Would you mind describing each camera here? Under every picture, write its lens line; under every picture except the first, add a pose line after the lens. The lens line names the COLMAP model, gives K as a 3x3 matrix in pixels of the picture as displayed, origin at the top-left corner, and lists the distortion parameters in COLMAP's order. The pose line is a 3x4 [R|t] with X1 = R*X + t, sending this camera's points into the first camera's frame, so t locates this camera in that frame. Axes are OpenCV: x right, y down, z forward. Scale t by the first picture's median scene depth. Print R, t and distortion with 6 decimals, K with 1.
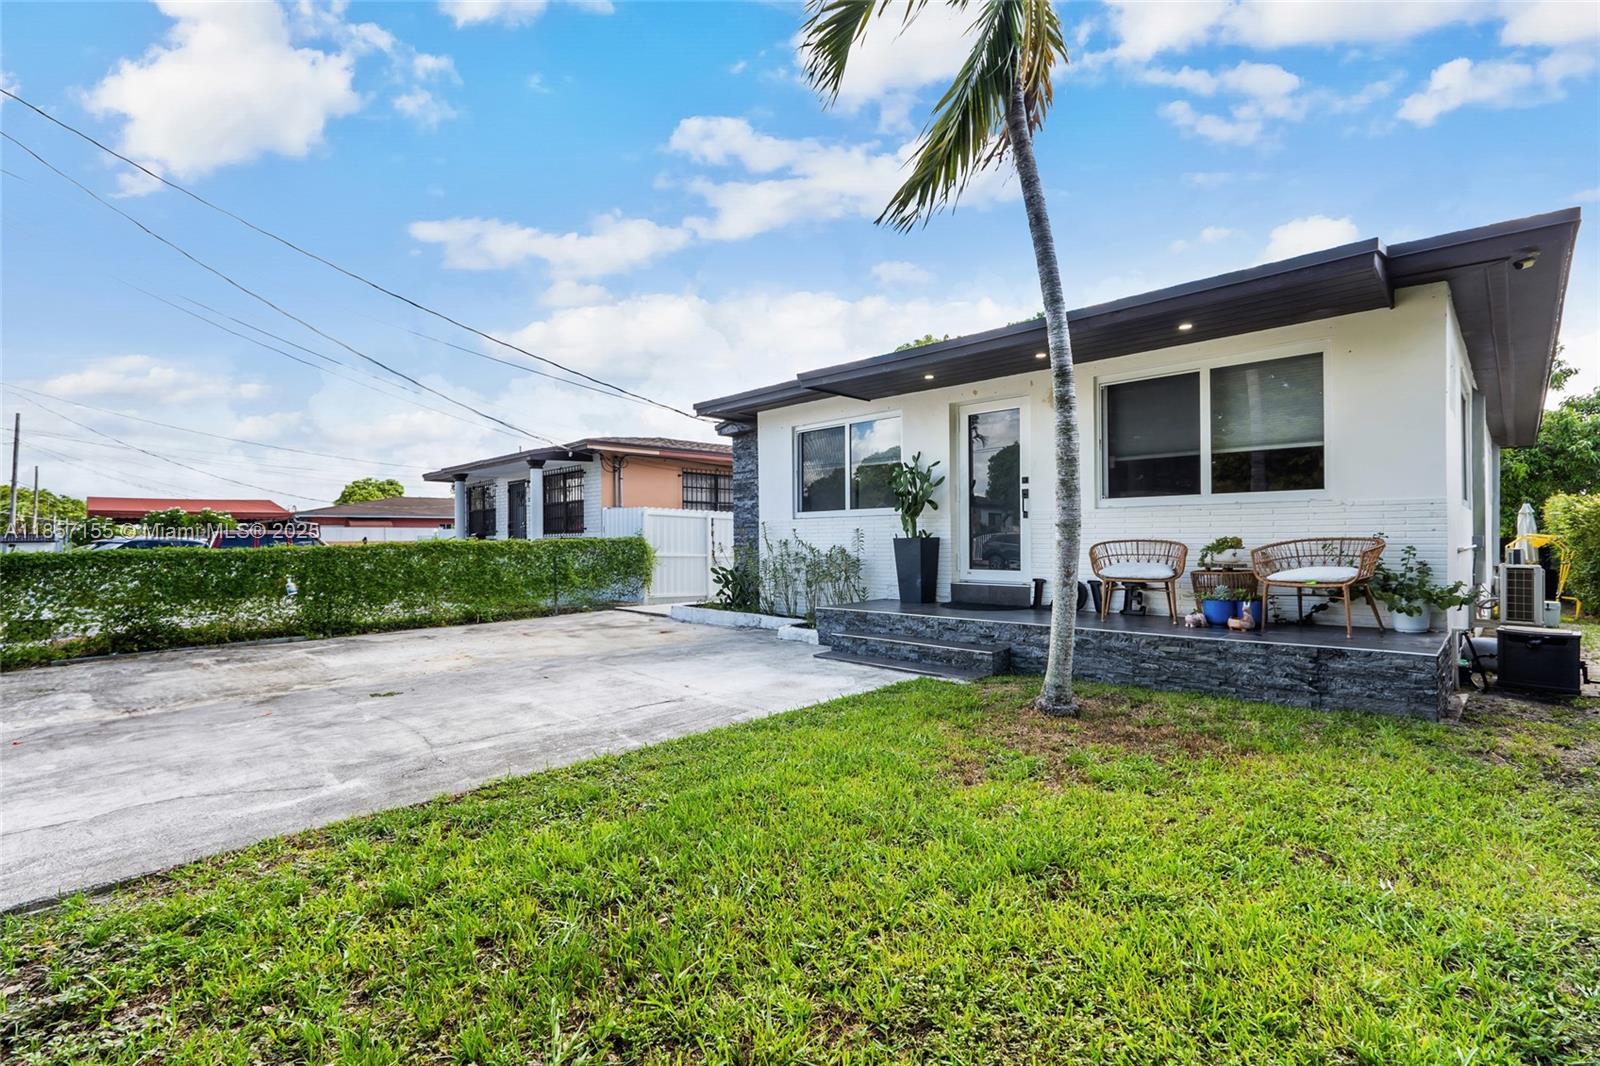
lens RADIAL K [[715.7, 0, 815.9], [0, 715.7, 533.4], [0, 0, 1]] dist [-0.001312, -0.000298]
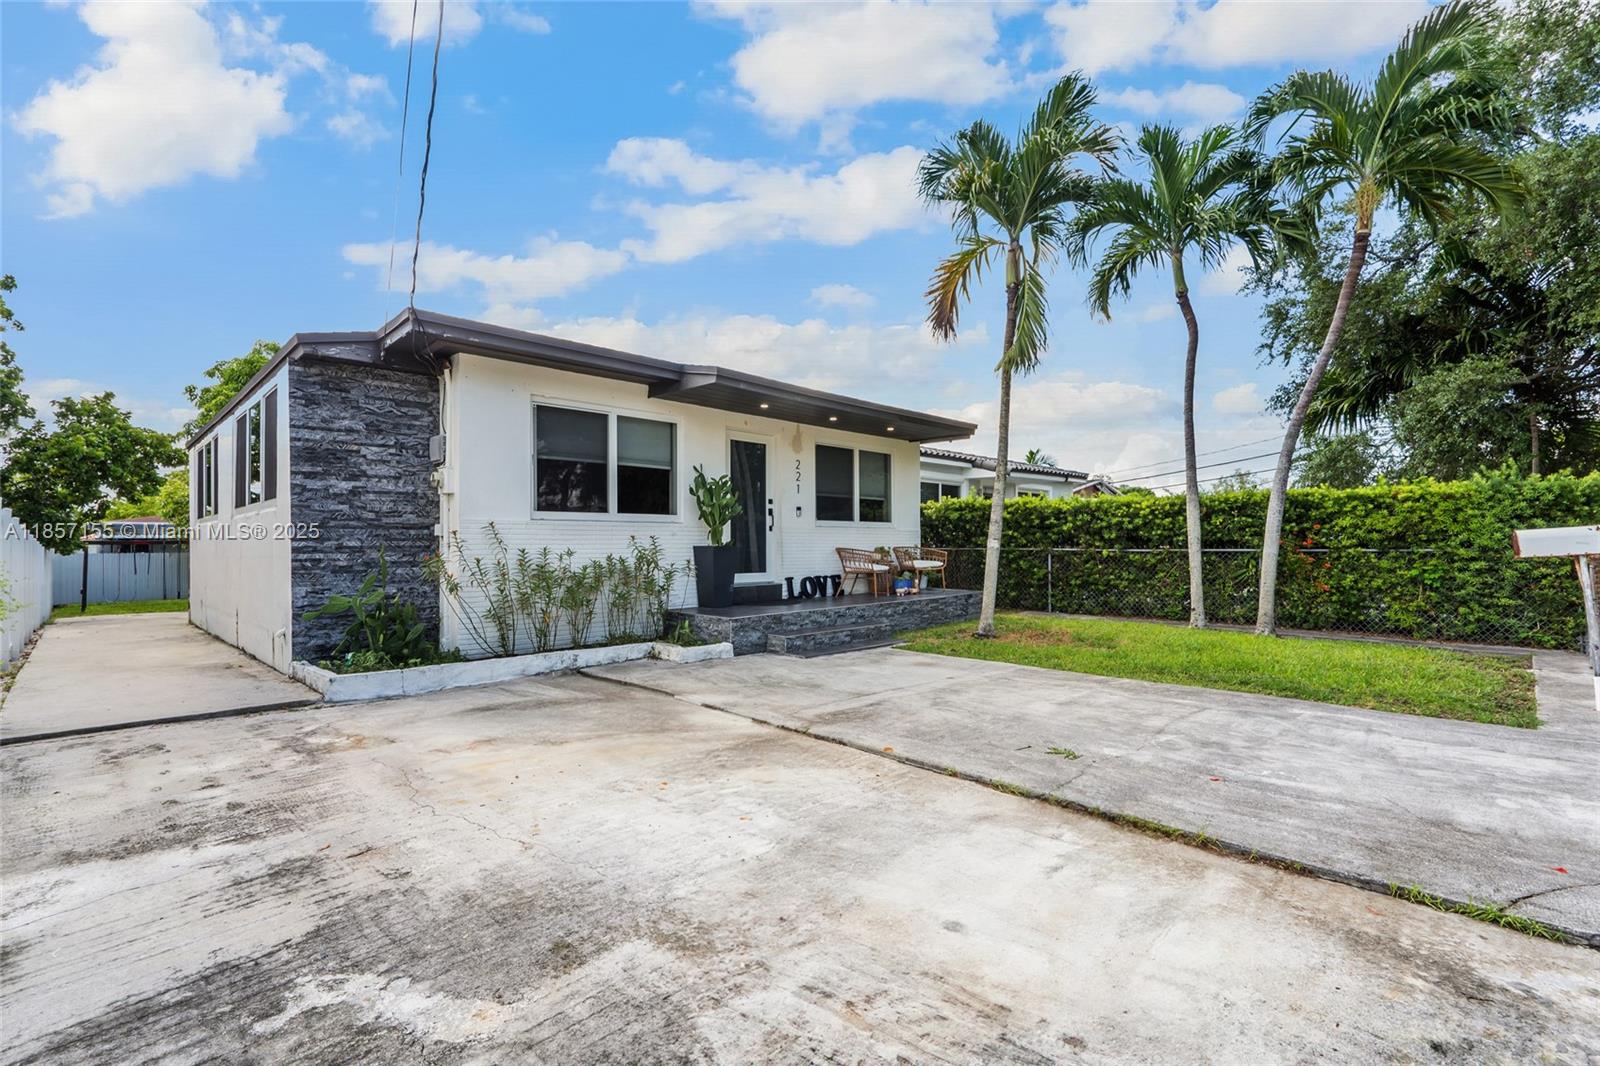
lens RADIAL K [[715.7, 0, 801.9], [0, 715.7, 536.6], [0, 0, 1]] dist [-0.001312, -0.000298]
pose [[0.017879, 0.020573, 0.999628, -1.061599], [-0.002433, 0.999786, -0.020532, 0.015943], [-0.999837, -0.002065, 0.017925, 0.994326]]
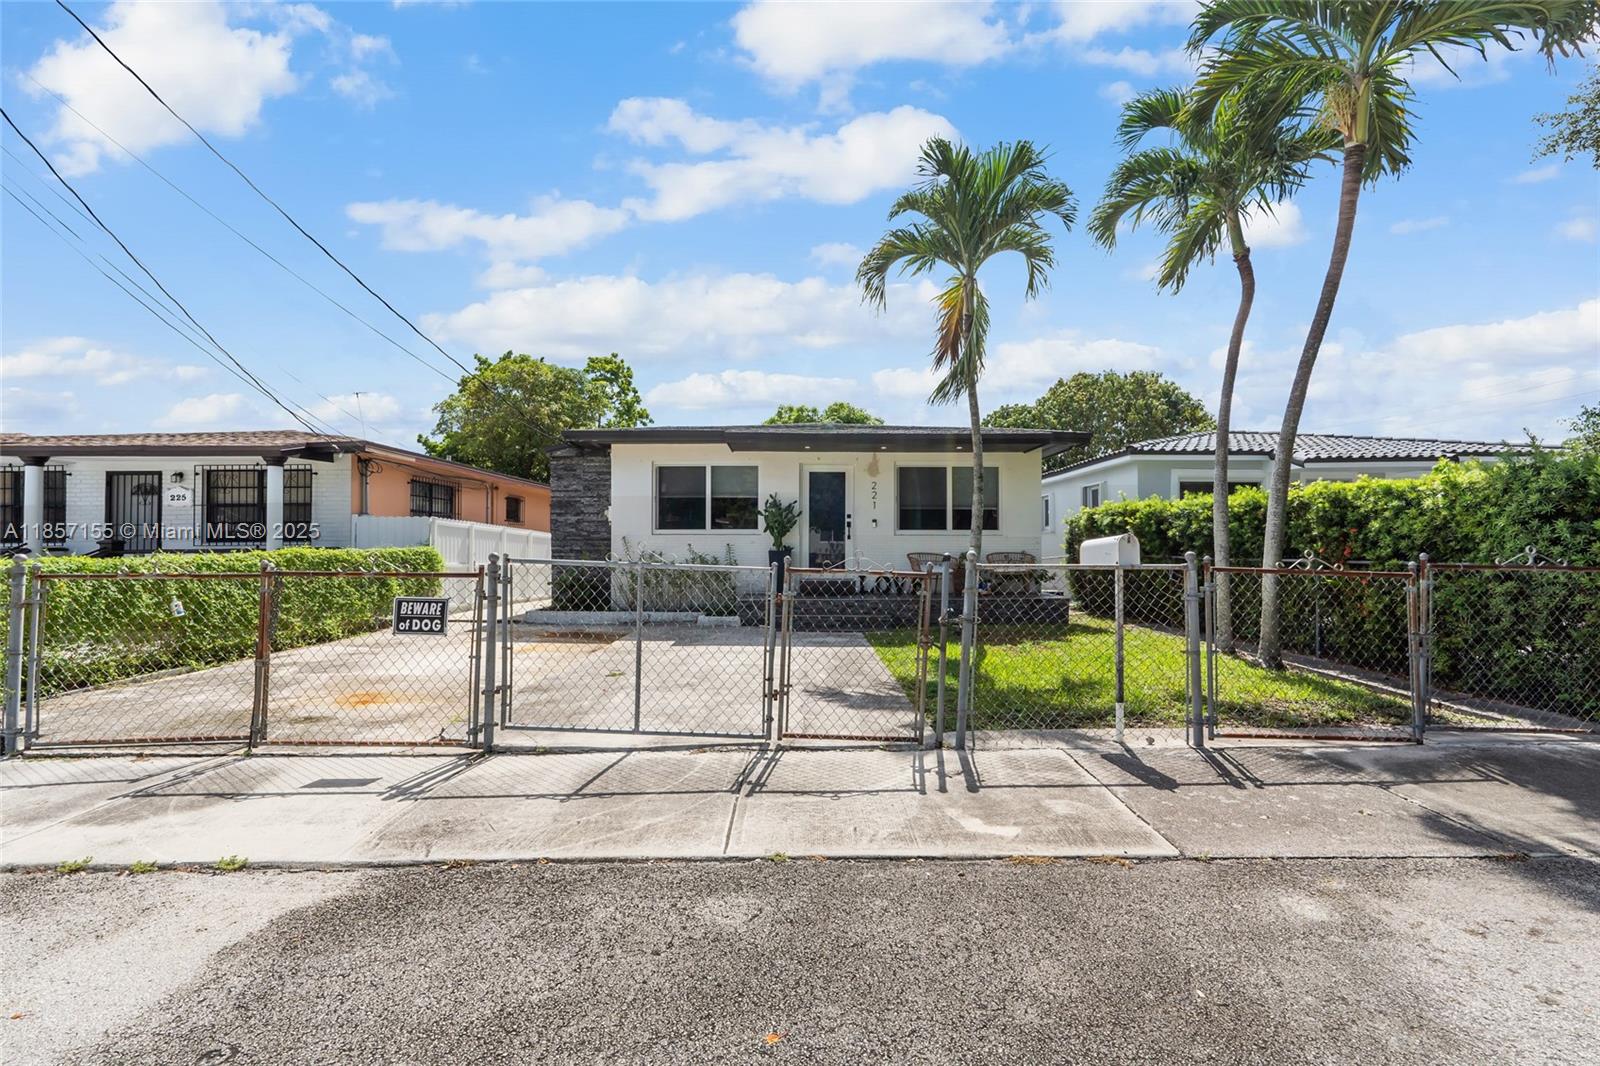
lens RADIAL K [[715.7, 0, 808.6], [0, 715.7, 544.0], [0, 0, 1]] dist [-0.001312, -0.000298]
pose [[0.710900, 0.011073, 0.703206, -1.004151], [-0.011833, 0.999923, -0.003782, -0.003468], [-0.703194, -0.005632, 0.710976, -0.113759]]
